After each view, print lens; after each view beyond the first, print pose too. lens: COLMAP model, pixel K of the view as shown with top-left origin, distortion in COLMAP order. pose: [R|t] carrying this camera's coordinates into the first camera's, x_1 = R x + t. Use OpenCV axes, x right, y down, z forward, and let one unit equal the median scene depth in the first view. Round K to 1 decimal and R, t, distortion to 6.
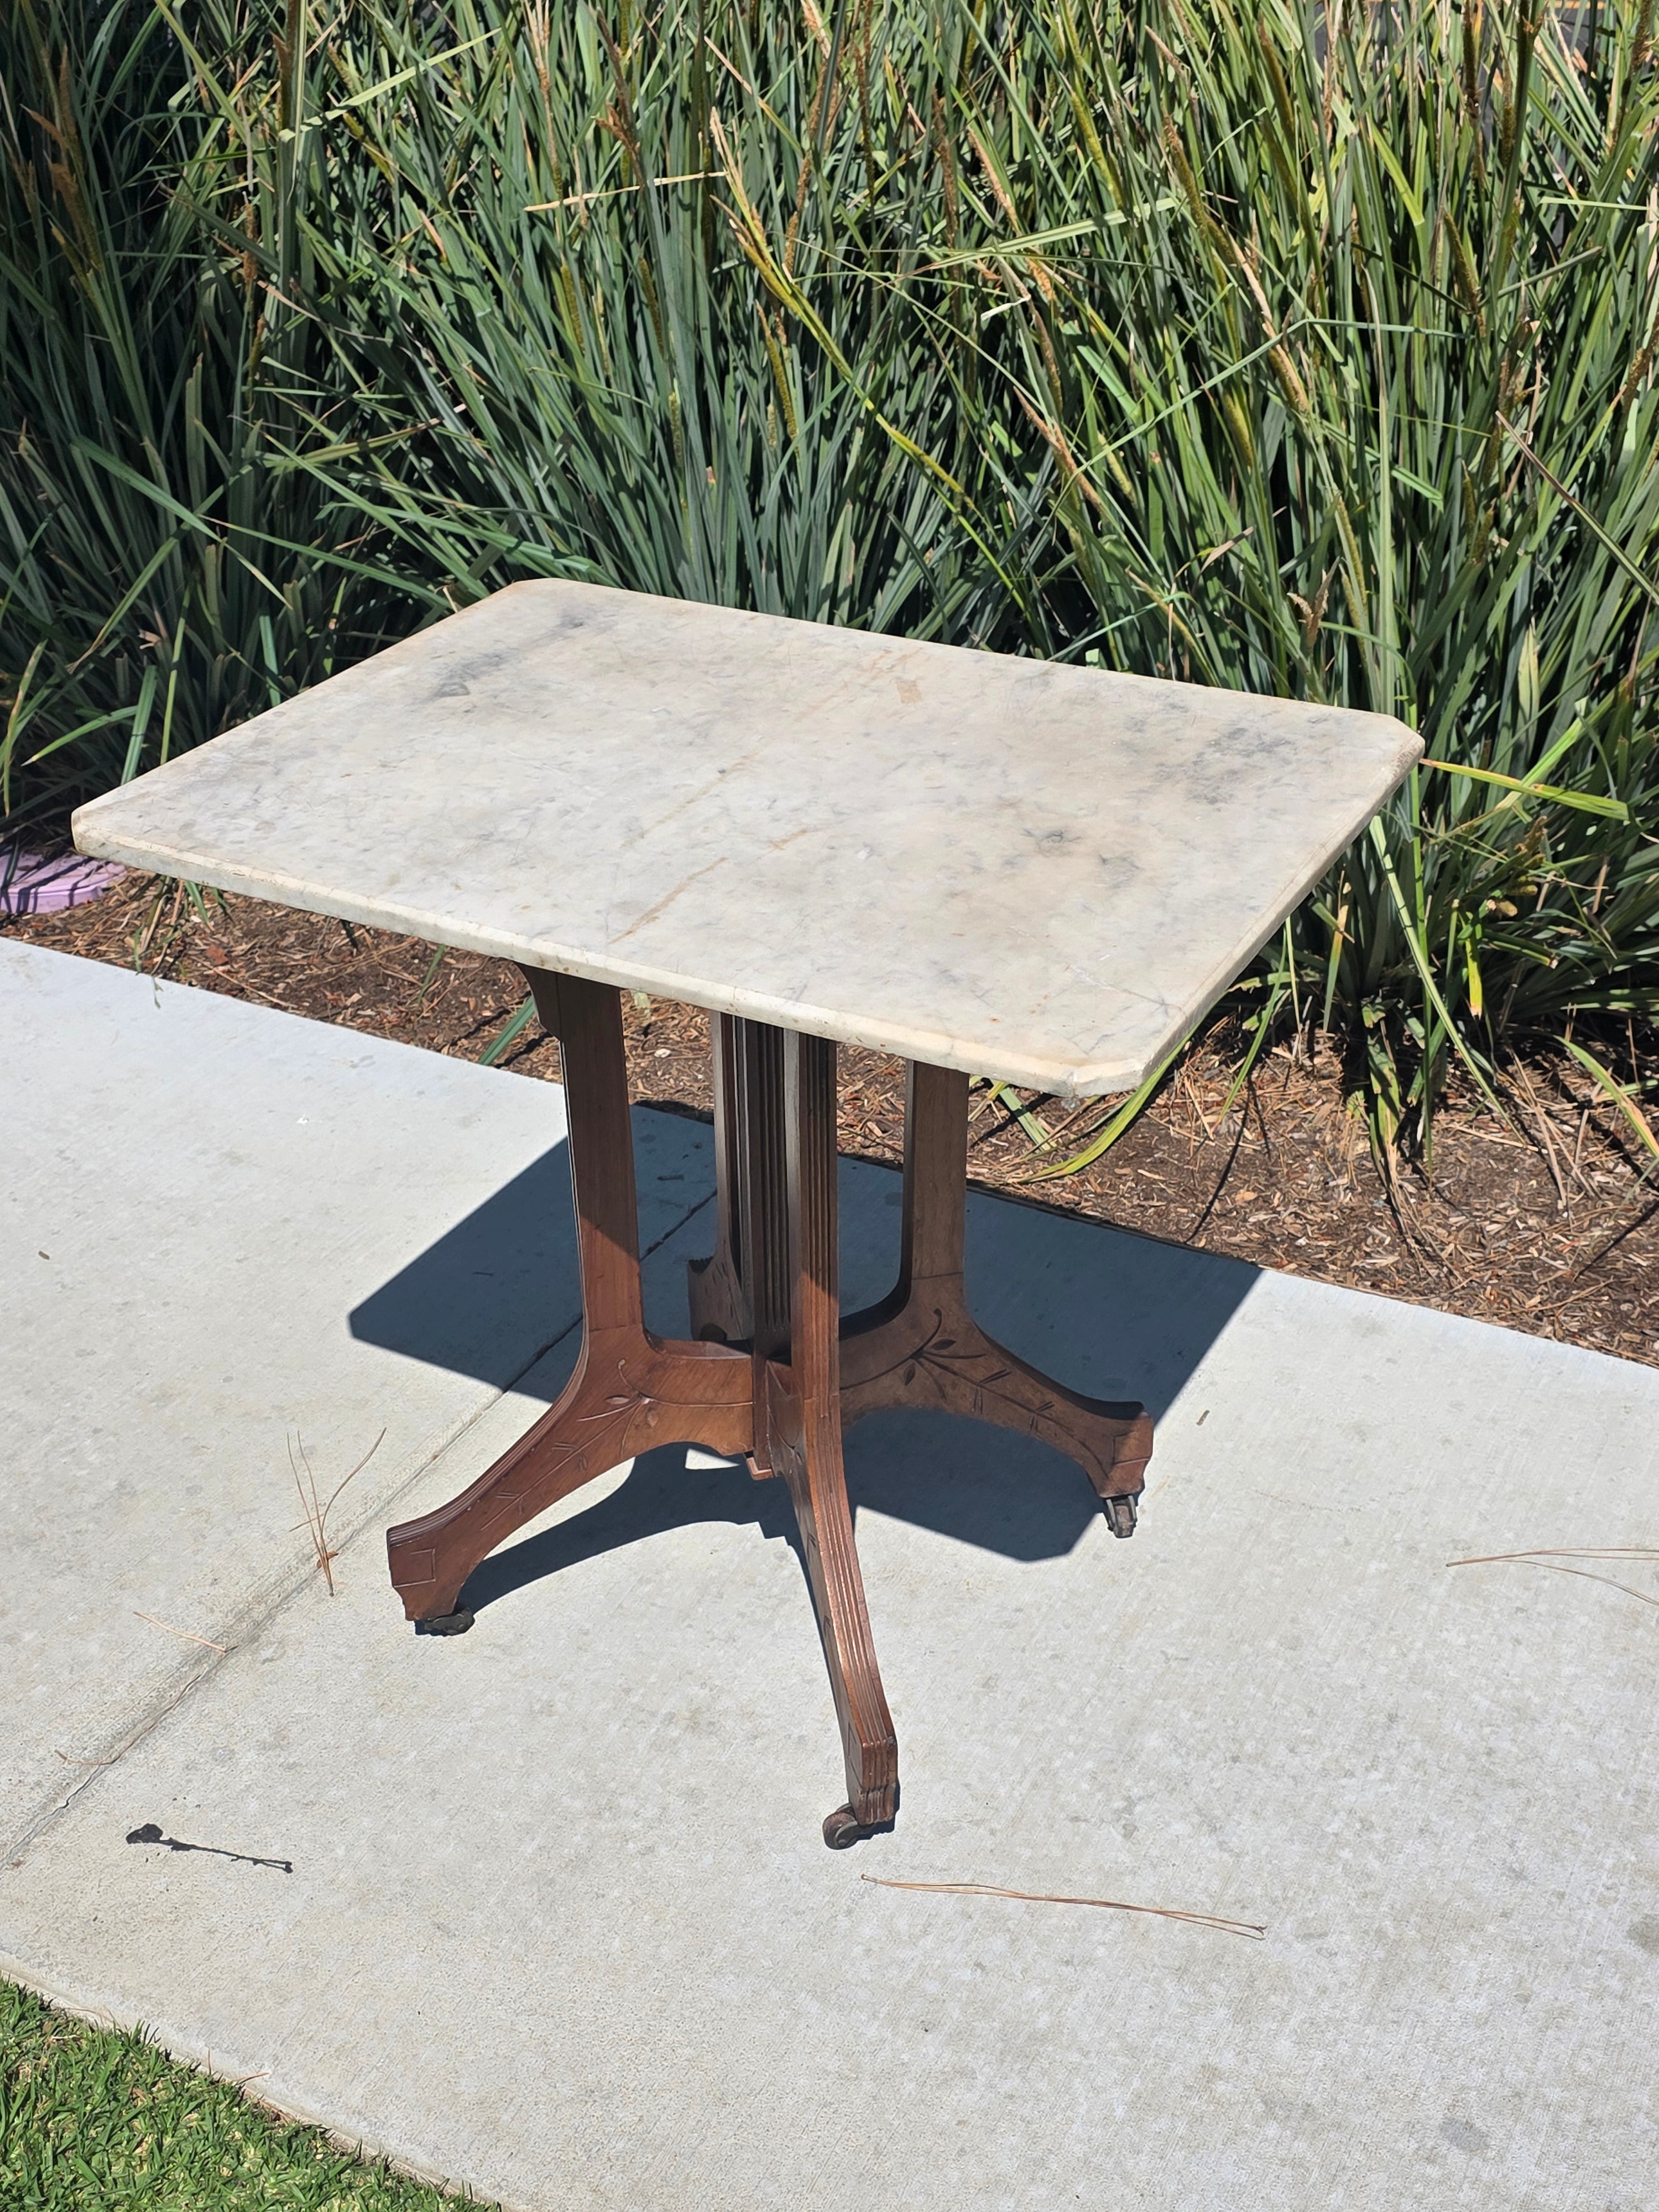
lens RADIAL K [[2267.3, 0, 829.5], [0, 2267.3, 1106.0], [0, 0, 1]] dist [0.124836, -0.307965]
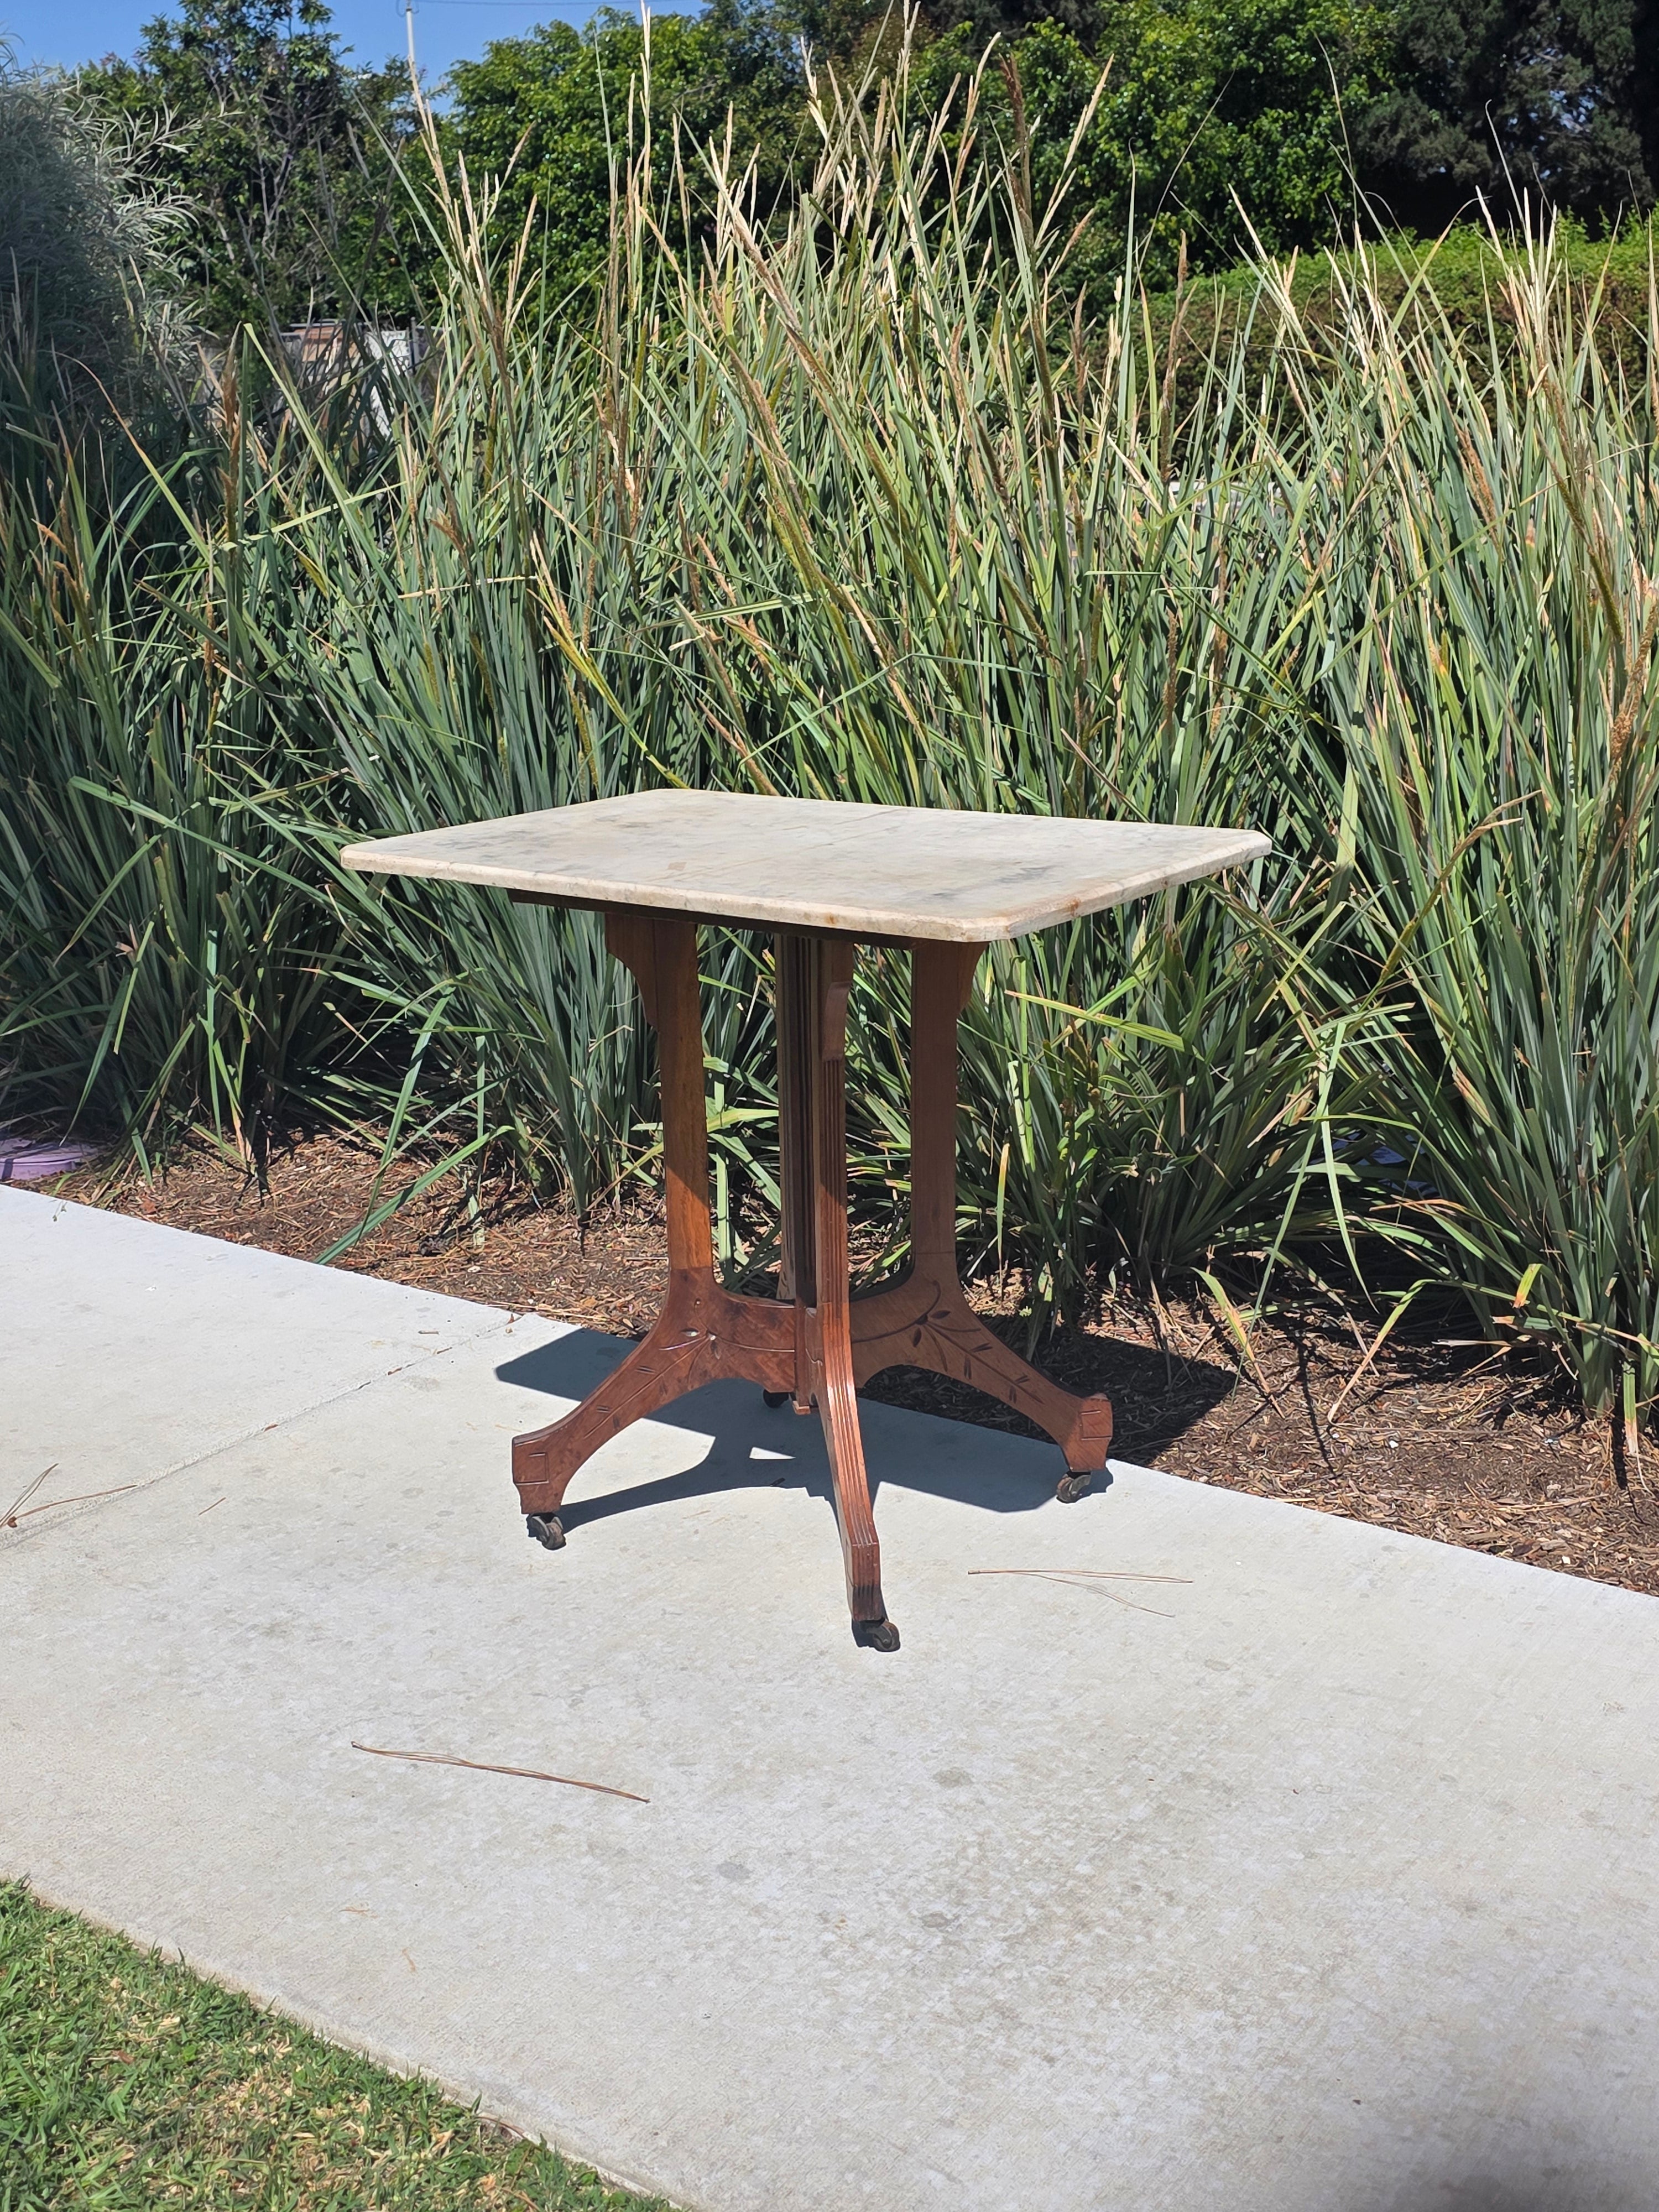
lens RADIAL K [[2267.3, 0, 829.5], [0, 2267.3, 1106.0], [0, 0, 1]] dist [0.124836, -0.307965]
pose [[0.995591, 0.039483, -0.085083, 0.247437], [-0.059115, 0.968386, -0.242350, 0.201914], [0.072824, 0.246311, 0.966451, -0.188494]]
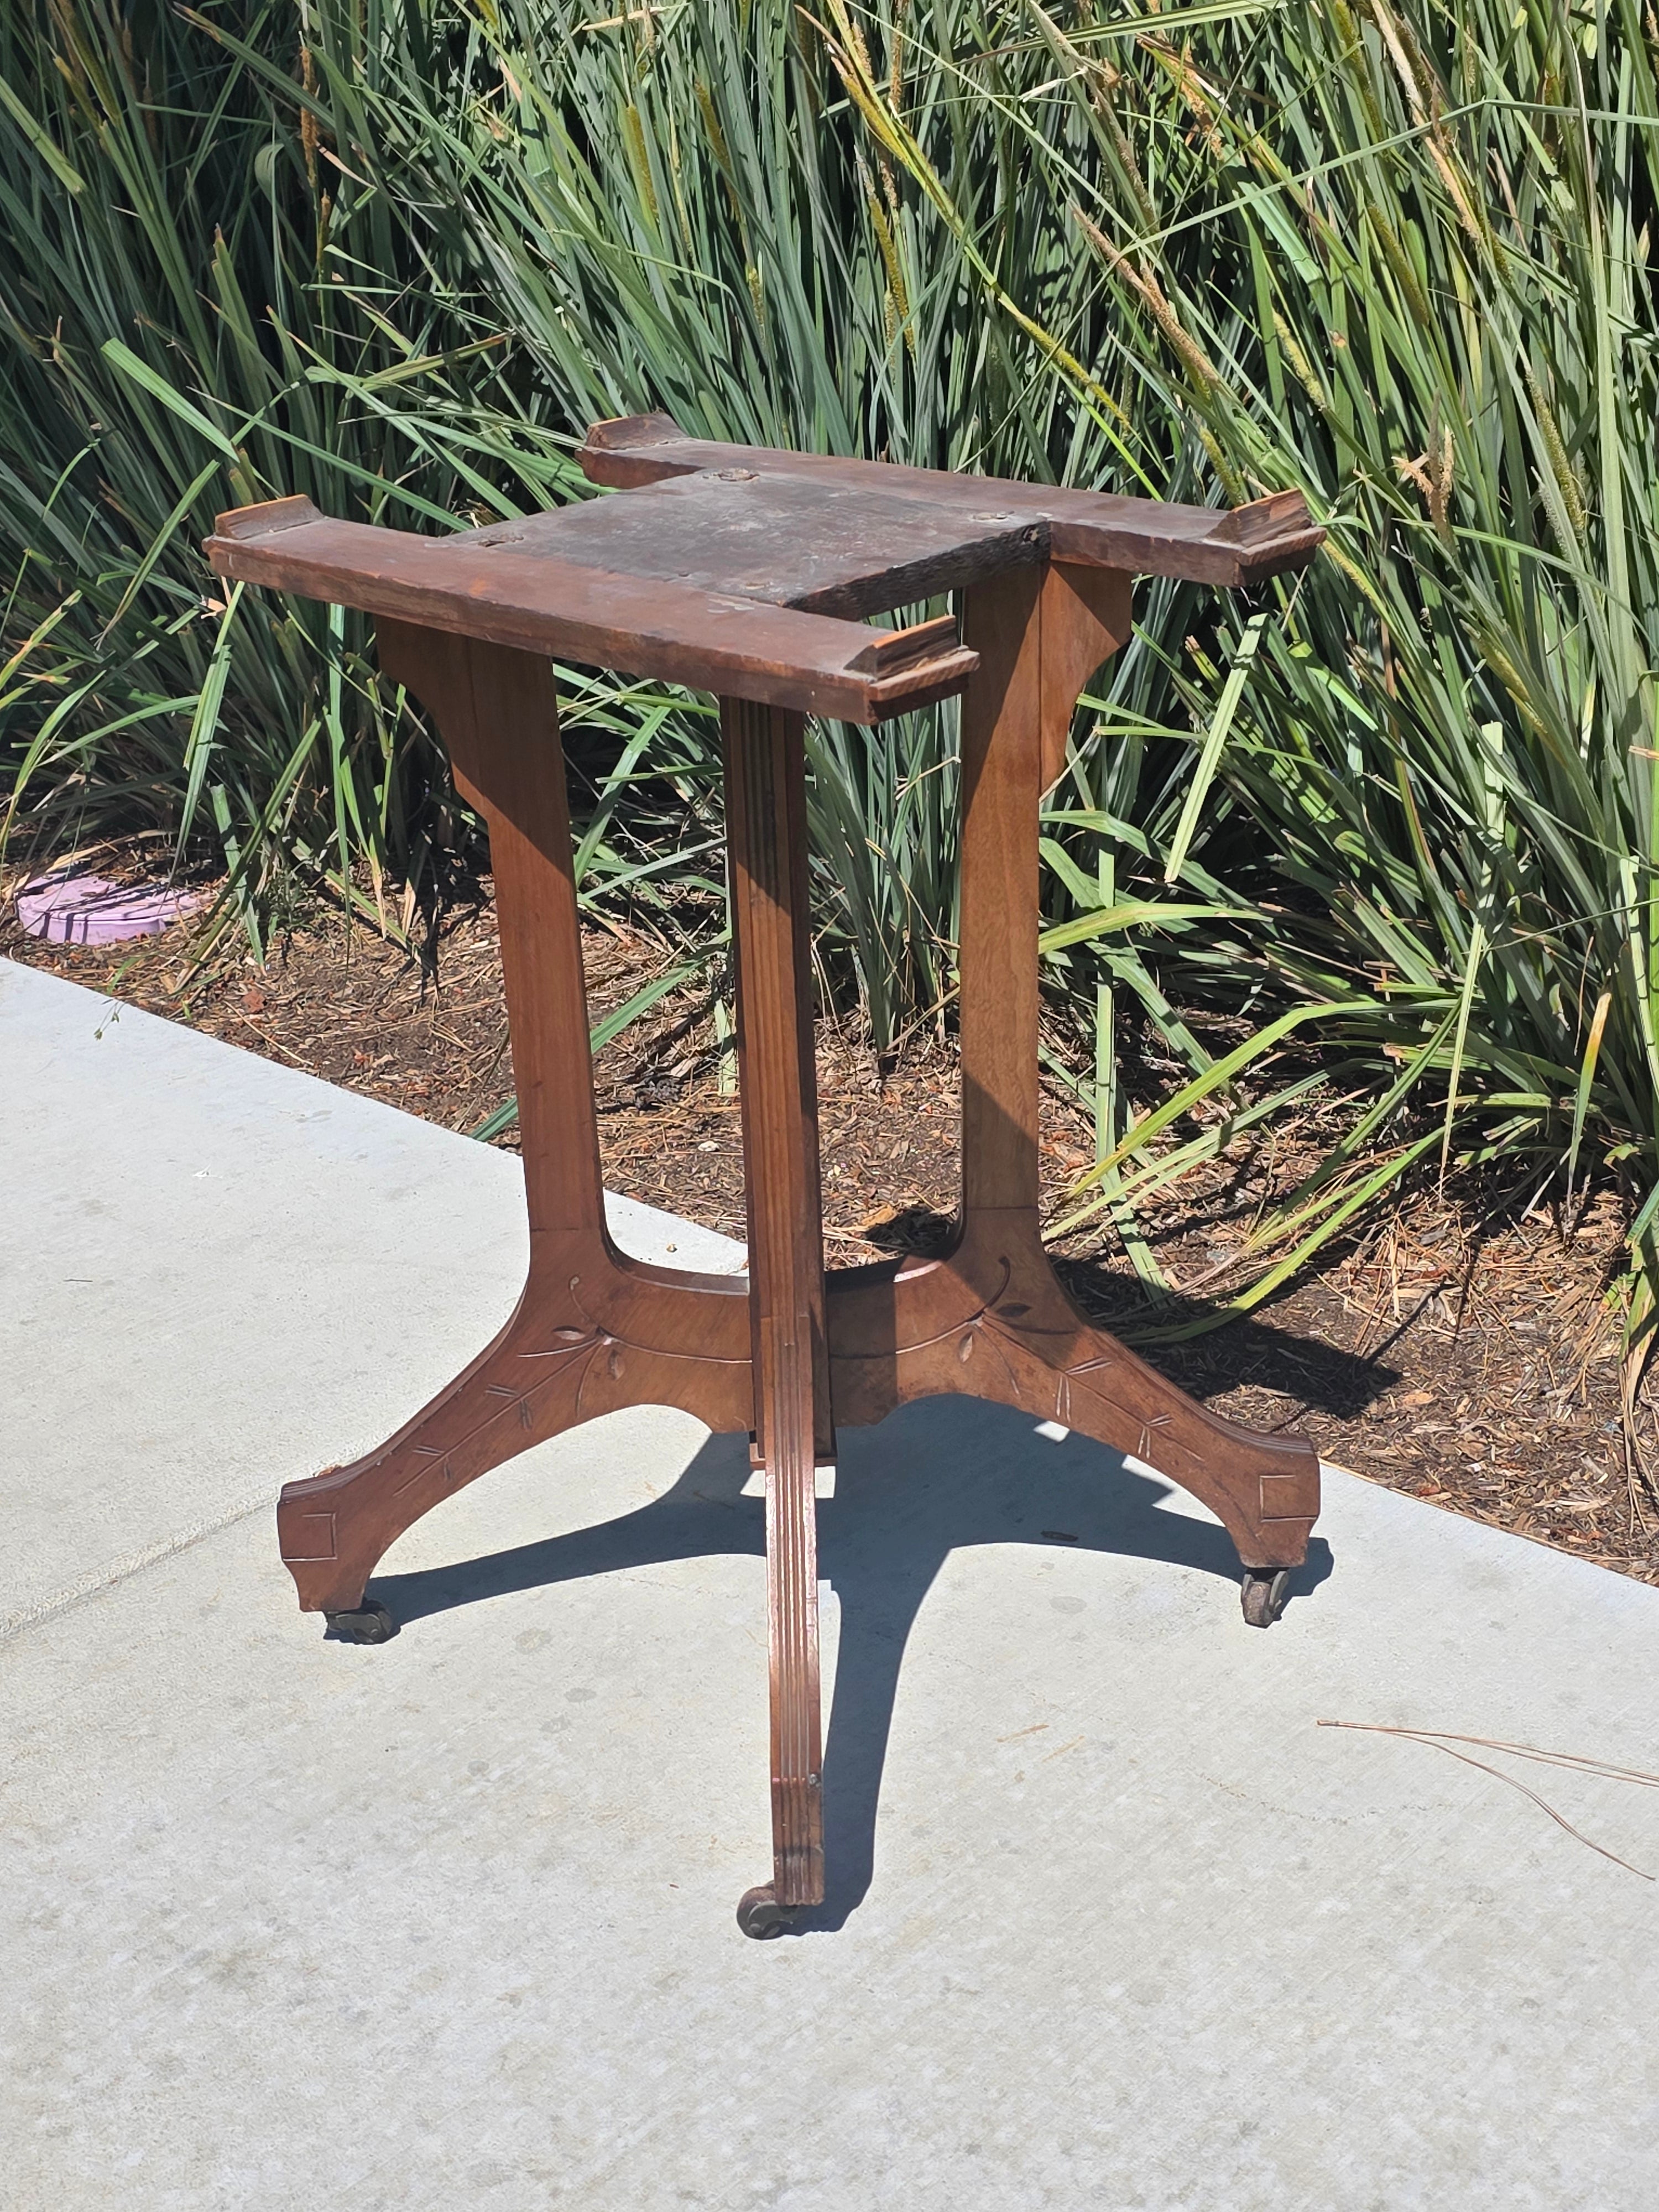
lens RADIAL K [[2768.6, 0, 850.3], [0, 2768.6, 1105.5], [0, 0, 1]] dist [0.116619, -0.219313]
pose [[0.970275, 0.084881, -0.226633, 0.209726], [-0.109120, 0.989319, -0.096643, 0.054791], [0.216009, 0.118501, 0.969174, 0.144425]]
